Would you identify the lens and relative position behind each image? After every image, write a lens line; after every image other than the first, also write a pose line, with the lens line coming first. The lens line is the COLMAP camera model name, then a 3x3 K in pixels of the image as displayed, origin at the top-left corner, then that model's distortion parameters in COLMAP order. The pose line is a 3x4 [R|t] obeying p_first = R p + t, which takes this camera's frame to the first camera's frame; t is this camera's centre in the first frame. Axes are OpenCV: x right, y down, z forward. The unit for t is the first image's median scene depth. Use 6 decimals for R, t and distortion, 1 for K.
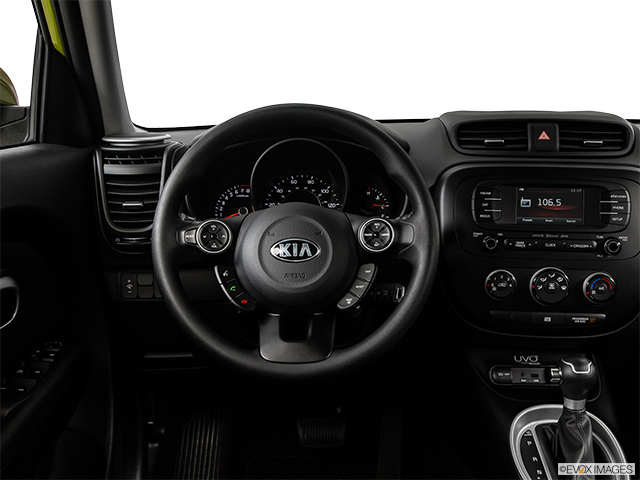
lens RADIAL K [[723.0, 0, 320.0], [0, 723.0, 240.0], [0, 0, 1]] dist [-0.011174, 0.000023]
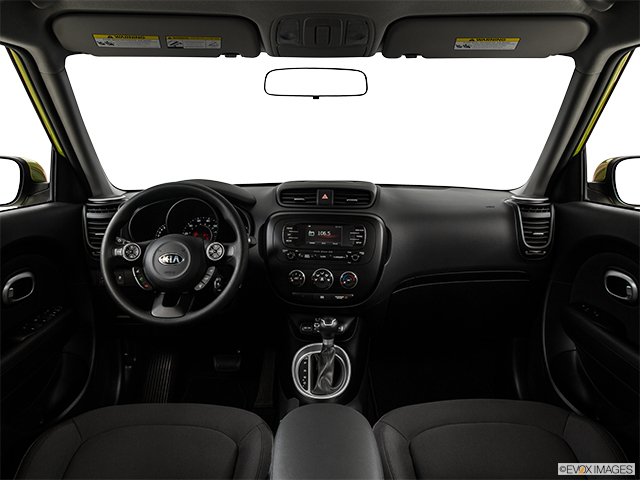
lens RADIAL K [[489.0, 0, 320.0], [0, 489.0, 240.0], [0, 0, 1]] dist [-0.118215, 0.004913]
pose [[0.999983, 0.002032, 0.005537, 0.305319], [-0.001912, 0.999764, -0.021659, -0.008411], [-0.005580, 0.021648, 0.999750, -0.243559]]
